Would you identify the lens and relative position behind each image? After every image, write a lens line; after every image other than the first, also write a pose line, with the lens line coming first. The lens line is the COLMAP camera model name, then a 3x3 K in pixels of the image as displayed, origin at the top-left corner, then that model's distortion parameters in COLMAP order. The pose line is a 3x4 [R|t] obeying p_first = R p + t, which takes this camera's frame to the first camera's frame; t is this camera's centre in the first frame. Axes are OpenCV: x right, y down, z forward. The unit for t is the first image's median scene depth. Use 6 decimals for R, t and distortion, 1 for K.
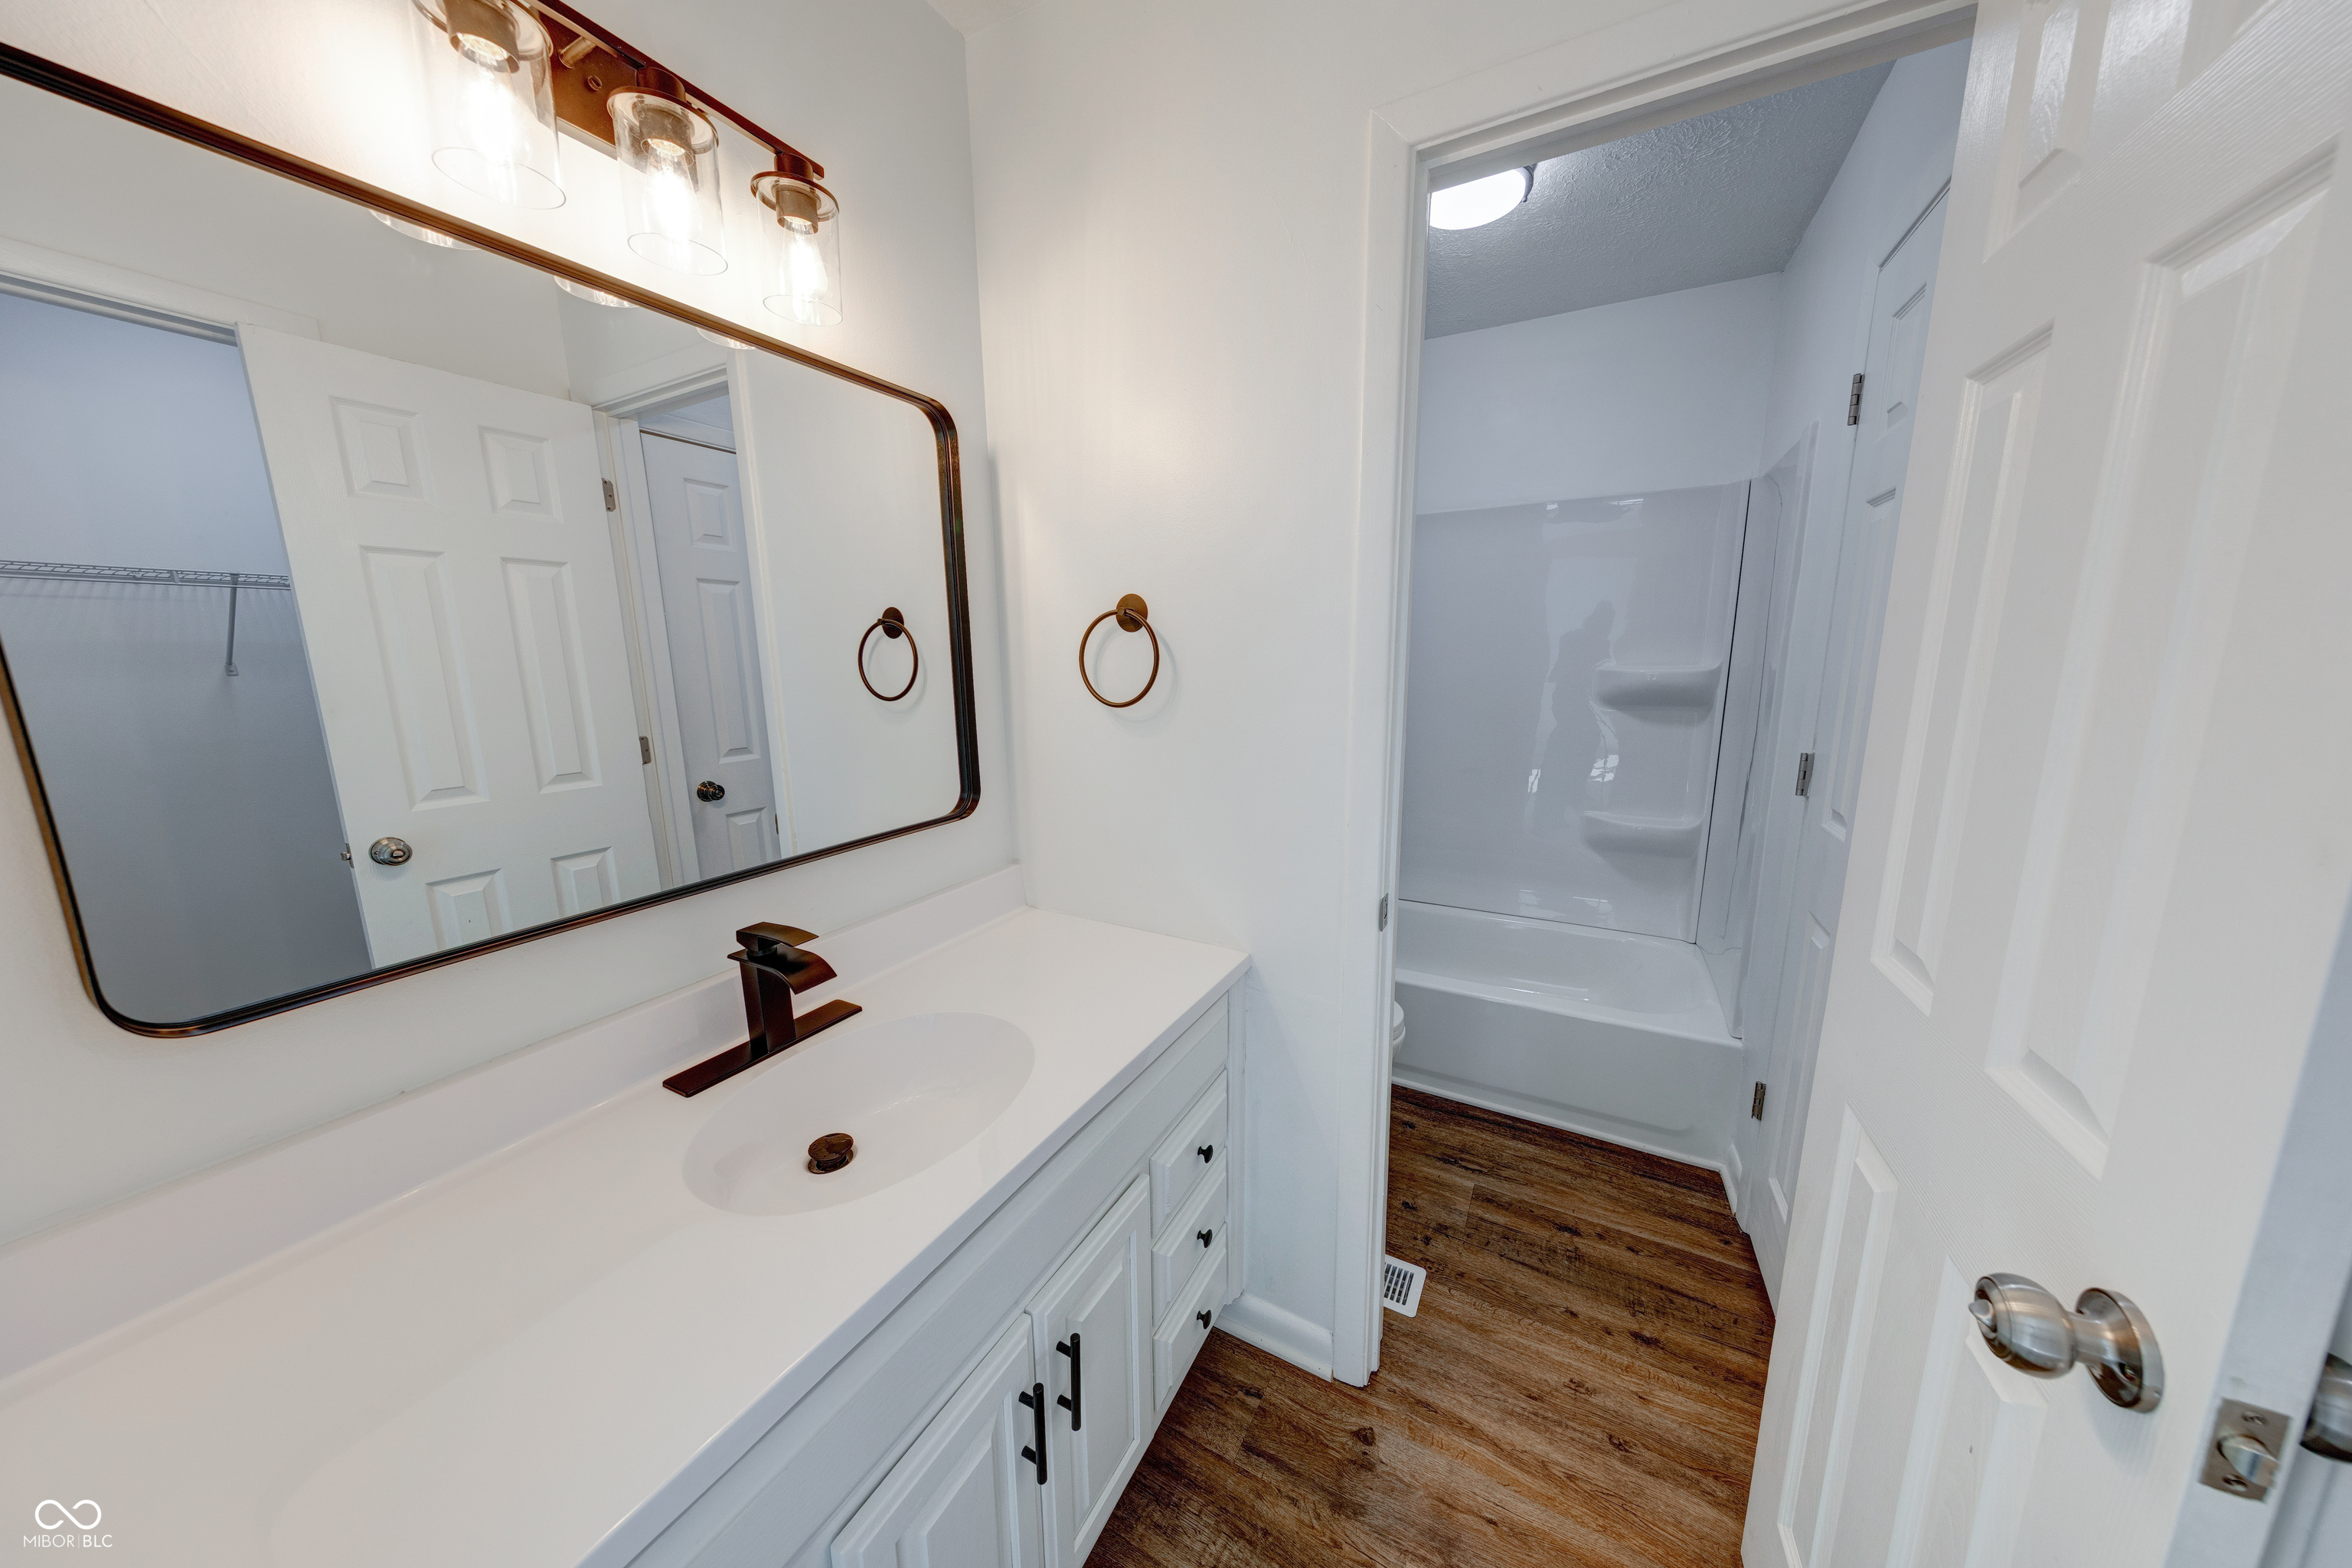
lens RADIAL K [[744.2, 0, 1180.1], [0, 744.2, 784.8], [0, 0, 1]] dist [0.007986, -0.000193]
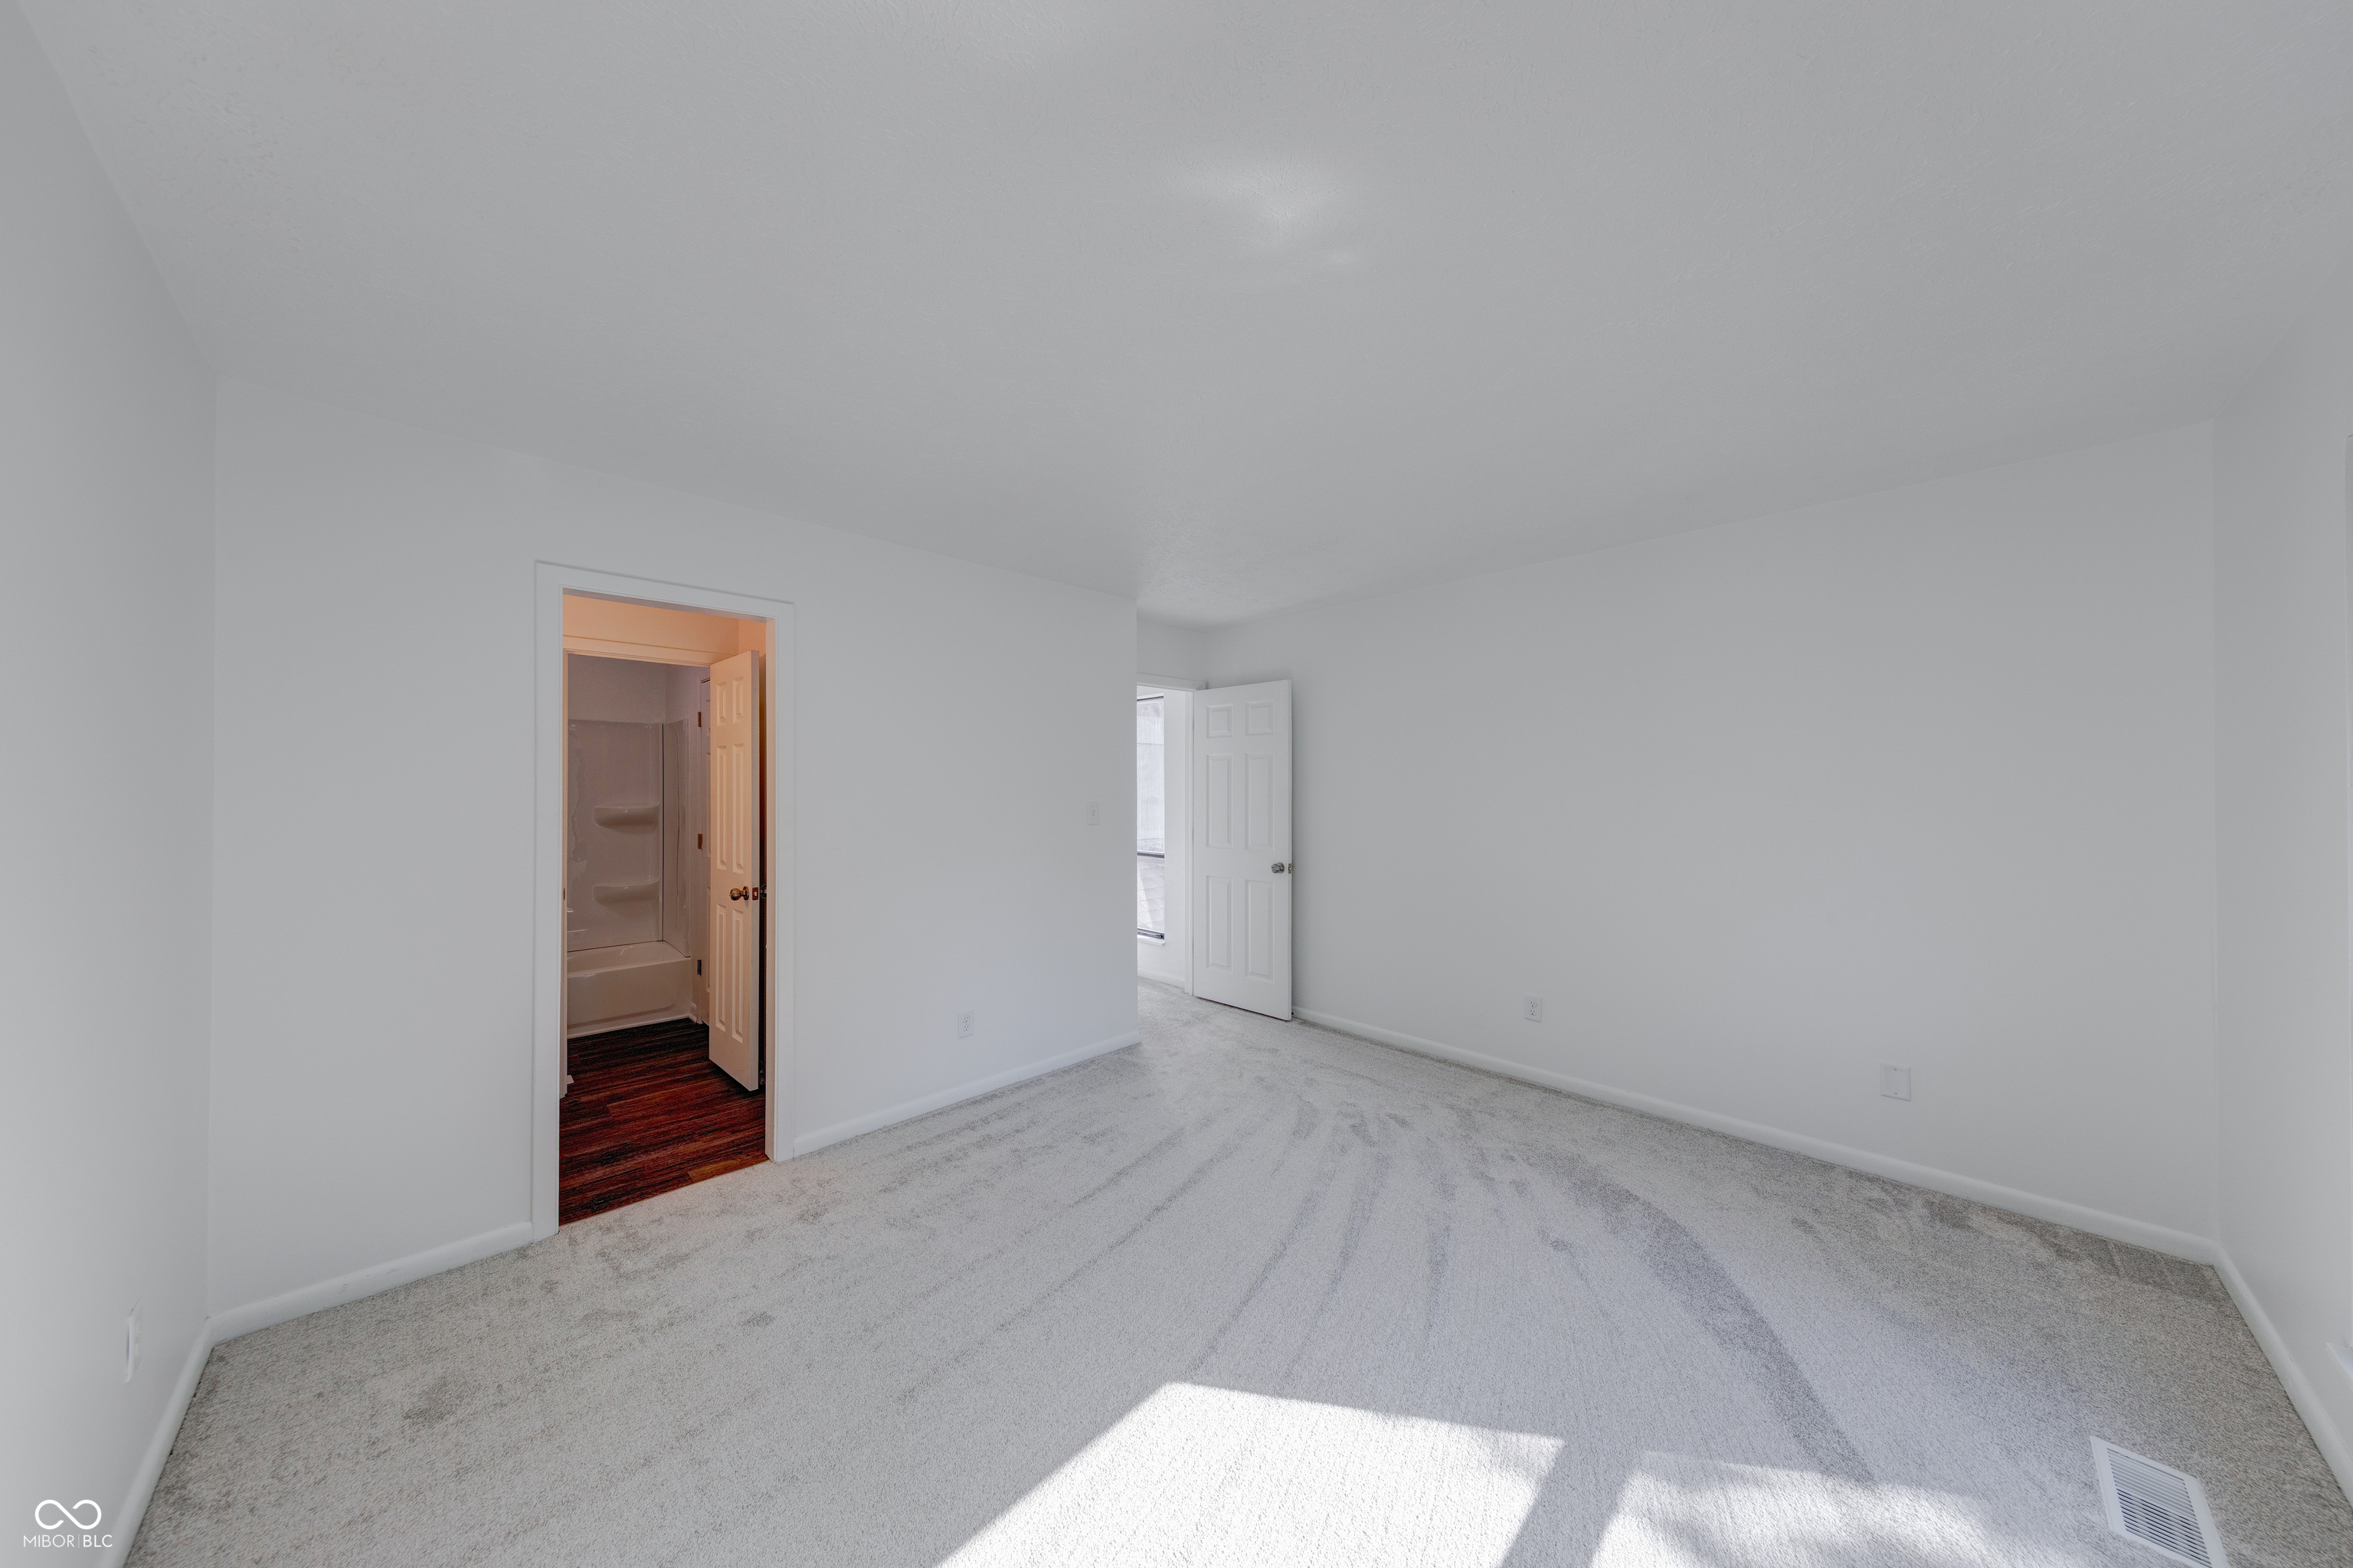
lens RADIAL K [[744.6, 0, 1183.9], [0, 744.6, 785.1], [0, 0, 1]] dist [0.007986, -0.000193]
pose [[0.293369, 0.011827, 0.955926, -0.935701], [0.165398, 0.984217, -0.062937, 0.179027], [-0.941583, 0.176572, 0.286783, -1.105029]]
